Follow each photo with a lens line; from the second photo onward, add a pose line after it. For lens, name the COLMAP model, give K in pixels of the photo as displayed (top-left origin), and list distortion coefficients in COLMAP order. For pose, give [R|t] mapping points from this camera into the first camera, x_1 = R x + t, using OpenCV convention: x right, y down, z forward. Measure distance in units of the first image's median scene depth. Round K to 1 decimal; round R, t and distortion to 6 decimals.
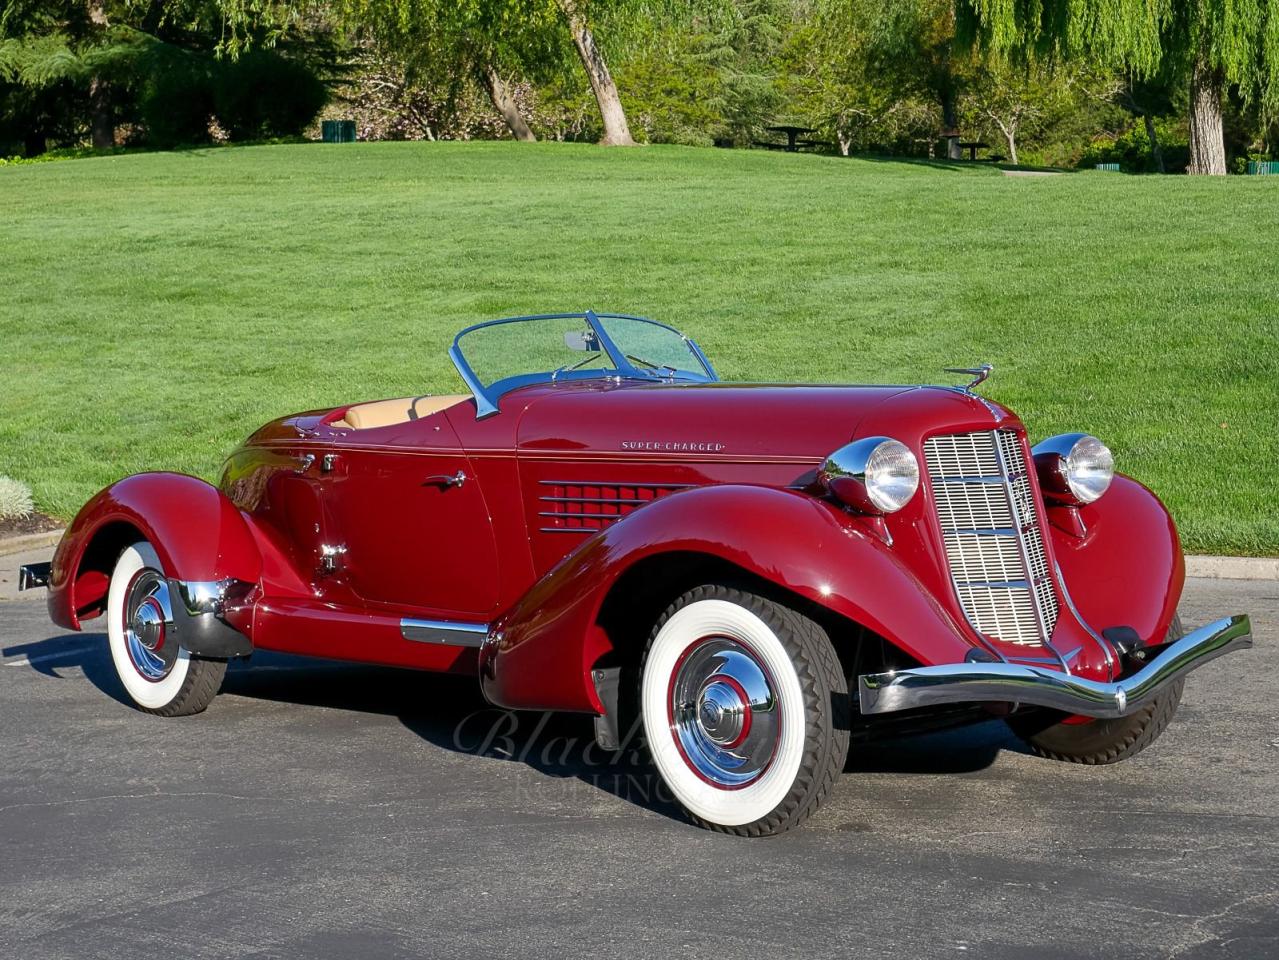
lens RADIAL K [[2433.9, 0, 639.5], [0, 2433.9, 480.0], [0, 0, 1]] dist [0.041006, 0.122606]
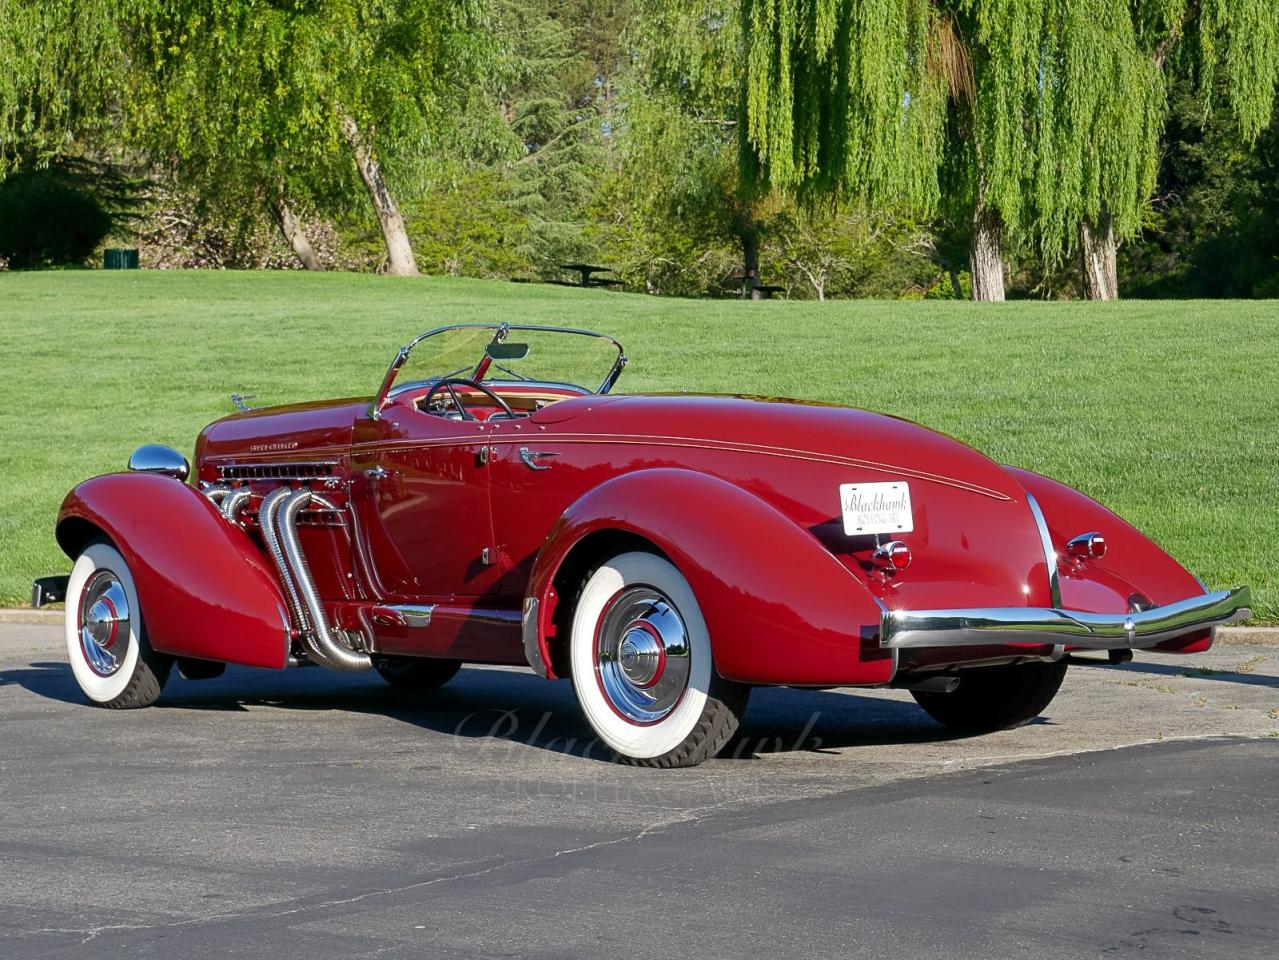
lens RADIAL K [[2512.6, 0, 639.5], [0, 2512.6, 480.0], [0, 0, 1]] dist [0.024367, 0.399187]
pose [[0.997389, 0.010202, 0.071495, 0.028614], [-0.005445, 0.997776, -0.066426, 0.024826], [-0.072014, 0.065864, 0.995227, -0.038997]]
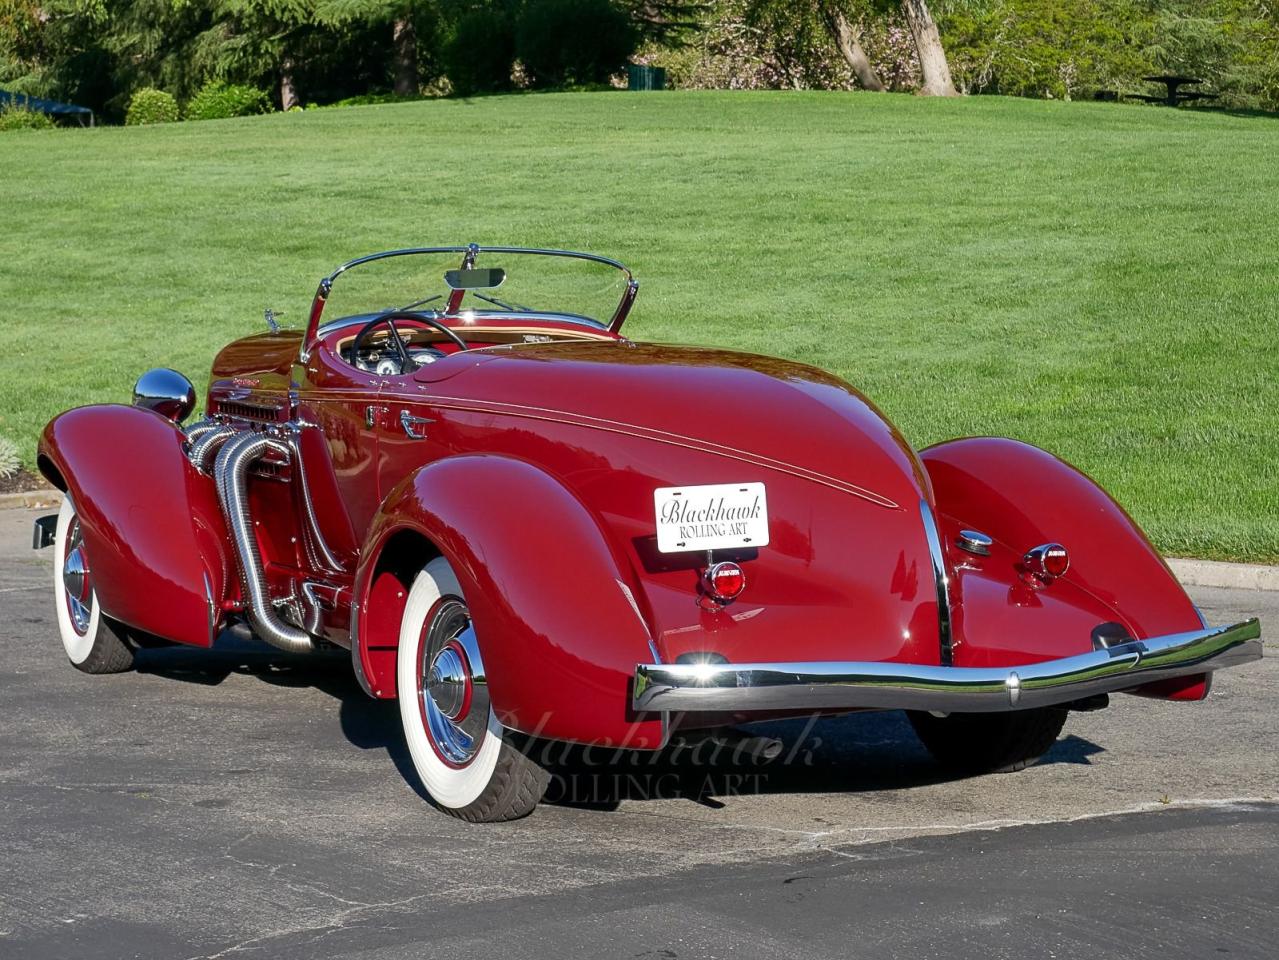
lens RADIAL K [[2732.1, 0, 639.5], [0, 2732.1, 480.0], [0, 0, 1]] dist [0.088090, 0.305951]
pose [[0.984372, 0.033960, -0.172797, 0.118698], [-0.033784, 0.999421, 0.003958, 0.003189], [0.172831, 0.001942, 0.984950, 0.003043]]
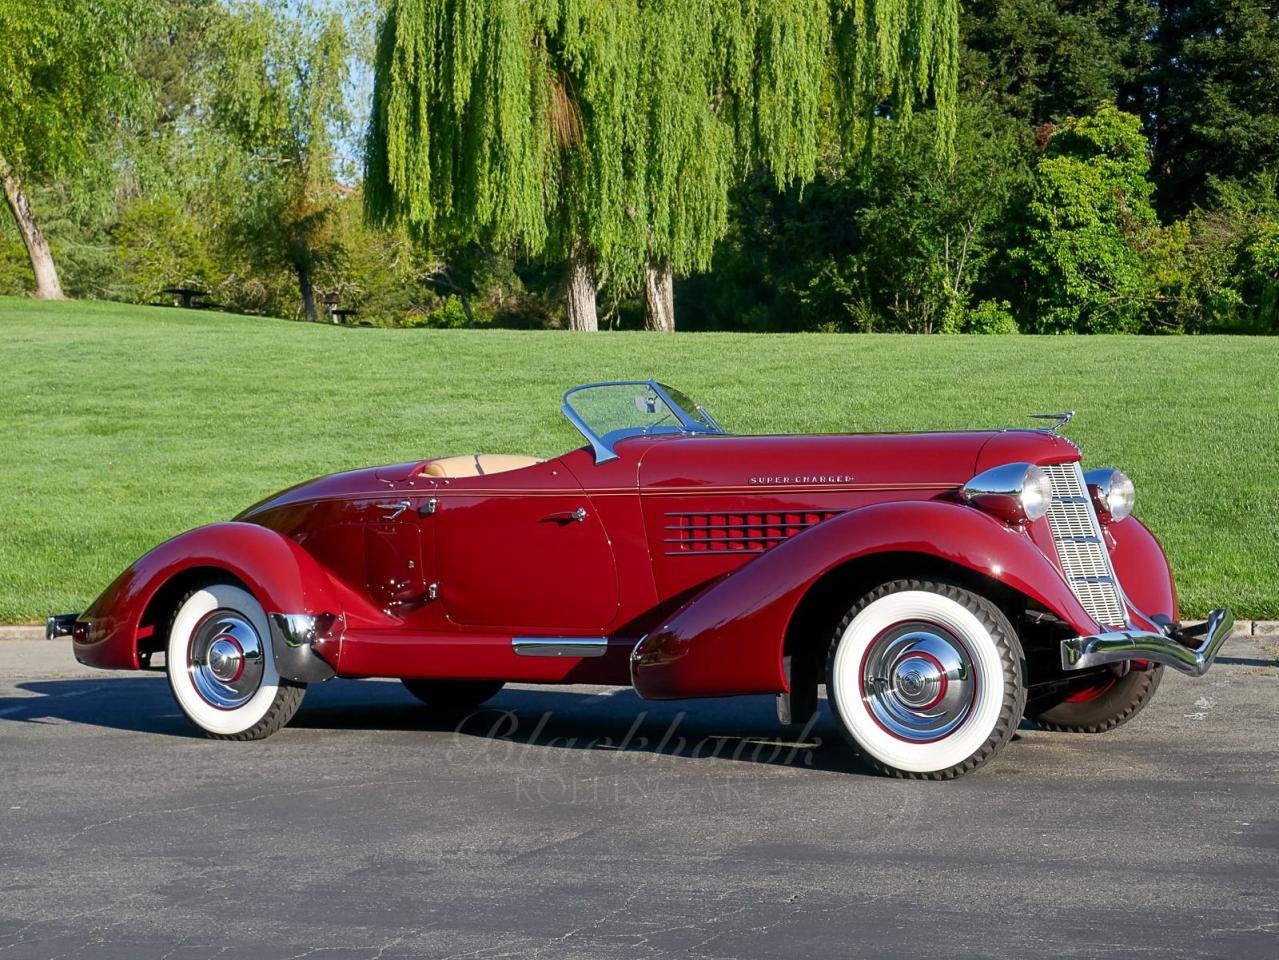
lens RADIAL K [[2250.7, 0, 639.5], [0, 2250.7, 480.0], [0, 0, 1]] dist [-0.002729, 0.138044]
pose [[0.951689, 0.002490, 0.307052, -0.127538], [0.018110, 0.997771, -0.064223, 0.017834], [-0.306528, 0.066681, 0.949523, -0.016641]]
